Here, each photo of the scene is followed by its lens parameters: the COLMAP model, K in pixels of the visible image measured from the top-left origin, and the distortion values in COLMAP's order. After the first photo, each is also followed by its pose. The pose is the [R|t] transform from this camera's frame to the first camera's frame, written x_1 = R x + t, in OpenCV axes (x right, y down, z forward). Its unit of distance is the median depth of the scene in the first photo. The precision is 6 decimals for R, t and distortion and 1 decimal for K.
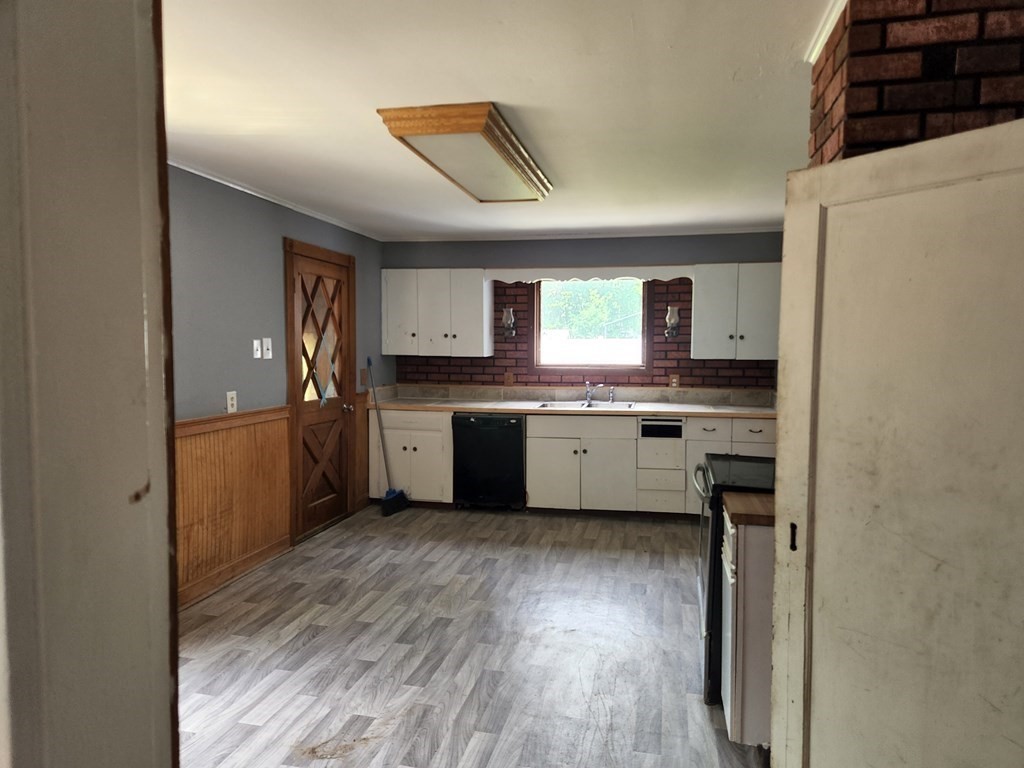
lens RADIAL K [[721.8, 0, 512.0], [0, 721.8, 384.0], [0, 0, 1]] dist [0.104555, -0.125192]
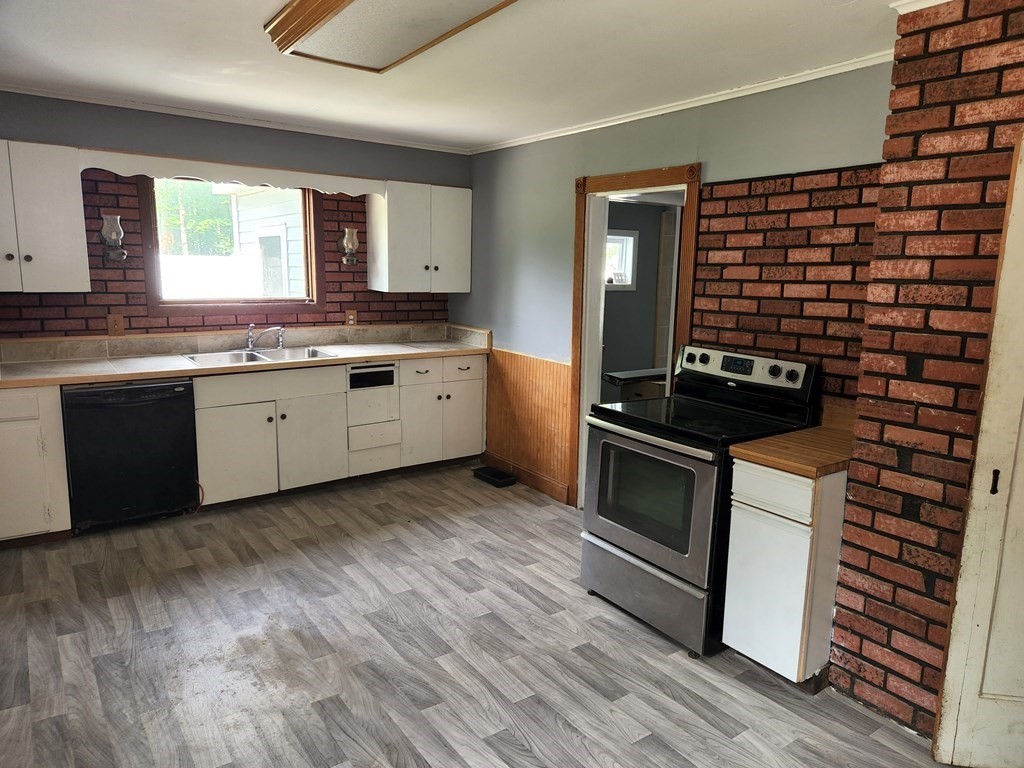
lens RADIAL K [[721.8, 0, 512.0], [0, 721.8, 384.0], [0, 0, 1]] dist [0.104555, -0.125192]
pose [[0.632592, -0.118250, 0.765405, -0.320512], [0.025802, 0.990945, 0.131769, -0.034840], [-0.774056, -0.063607, 0.629914, 0.318192]]
